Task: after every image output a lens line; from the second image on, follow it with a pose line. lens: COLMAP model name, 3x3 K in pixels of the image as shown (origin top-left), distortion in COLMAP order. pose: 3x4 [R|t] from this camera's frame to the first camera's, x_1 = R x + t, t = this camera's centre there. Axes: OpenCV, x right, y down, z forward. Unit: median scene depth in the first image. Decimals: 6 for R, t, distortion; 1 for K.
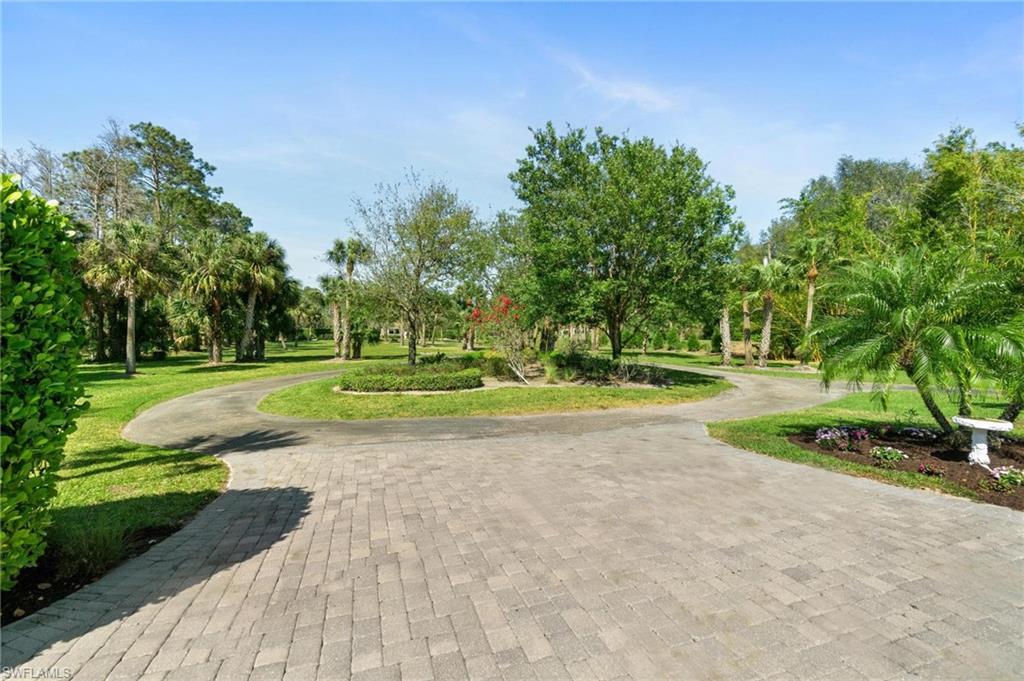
lens RADIAL K [[444.2, 0, 512.9], [0, 444.2, 341.2], [0, 0, 1]] dist [-0.001141, -0.000549]
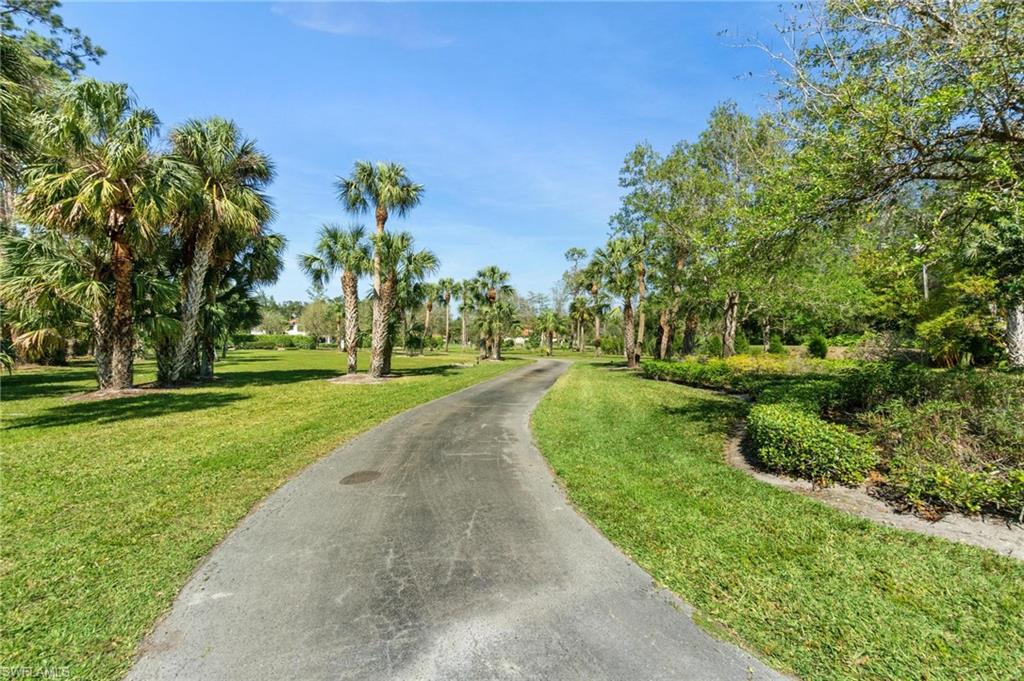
lens RADIAL K [[444.2, 0, 511.3], [0, 444.2, 339.7], [0, 0, 1]] dist [-0.001141, -0.000549]
pose [[0.983208, 0.000249, 0.182488, -0.326094], [0.004870, 0.999607, -0.027600, 0.011360], [-0.182423, 0.028025, 0.982821, 0.441564]]
